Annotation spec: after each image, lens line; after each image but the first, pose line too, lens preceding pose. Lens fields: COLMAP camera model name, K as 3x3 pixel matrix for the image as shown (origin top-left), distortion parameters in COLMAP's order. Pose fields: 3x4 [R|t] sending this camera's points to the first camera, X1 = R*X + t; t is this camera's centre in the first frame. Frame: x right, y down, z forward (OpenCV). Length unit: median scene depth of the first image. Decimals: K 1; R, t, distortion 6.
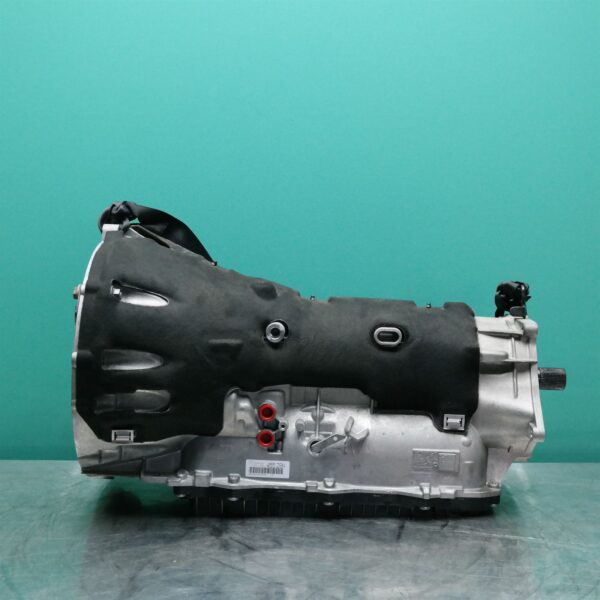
lens RADIAL K [[922.0, 0, 300.0], [0, 922.0, 300.0], [0, 0, 1]] dist [-0.033469, -0.071387]
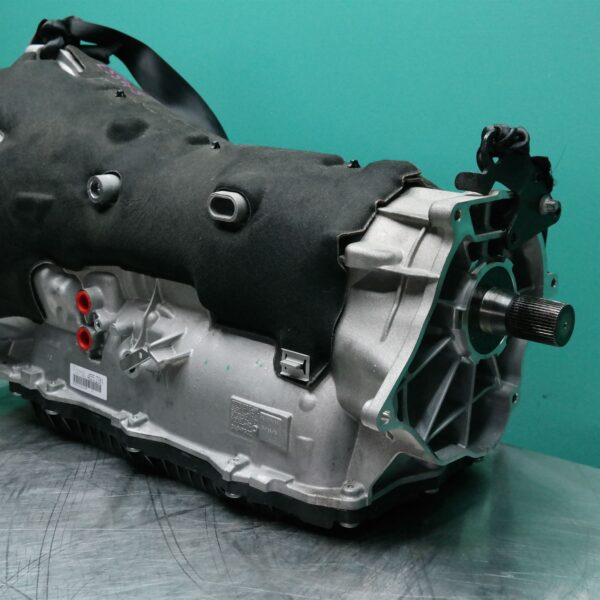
lens RADIAL K [[922.0, 0, 300.0], [0, 922.0, 300.0], [0, 0, 1]] dist [-0.033469, -0.071387]
pose [[0.756570, 0.135619, -0.639694, 0.533928], [-0.063066, 0.988830, 0.135049, 0.015161], [0.650864, -0.061831, 0.756672, 0.573139]]
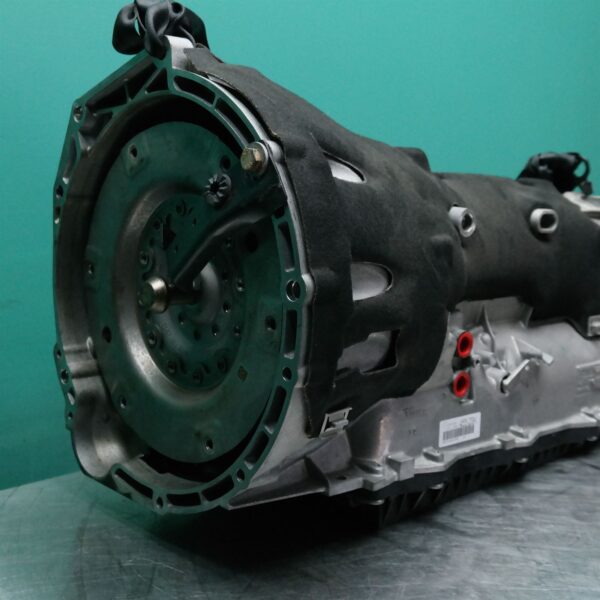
lens RADIAL K [[922.0, 0, 300.0], [0, 922.0, 300.0], [0, 0, 1]] dist [-0.033469, -0.071387]
pose [[0.728186, -0.103408, 0.677533, -0.558135], [0.050505, 0.993961, 0.097421, 0.020527], [-0.683516, -0.036722, 0.729011, 0.599304]]
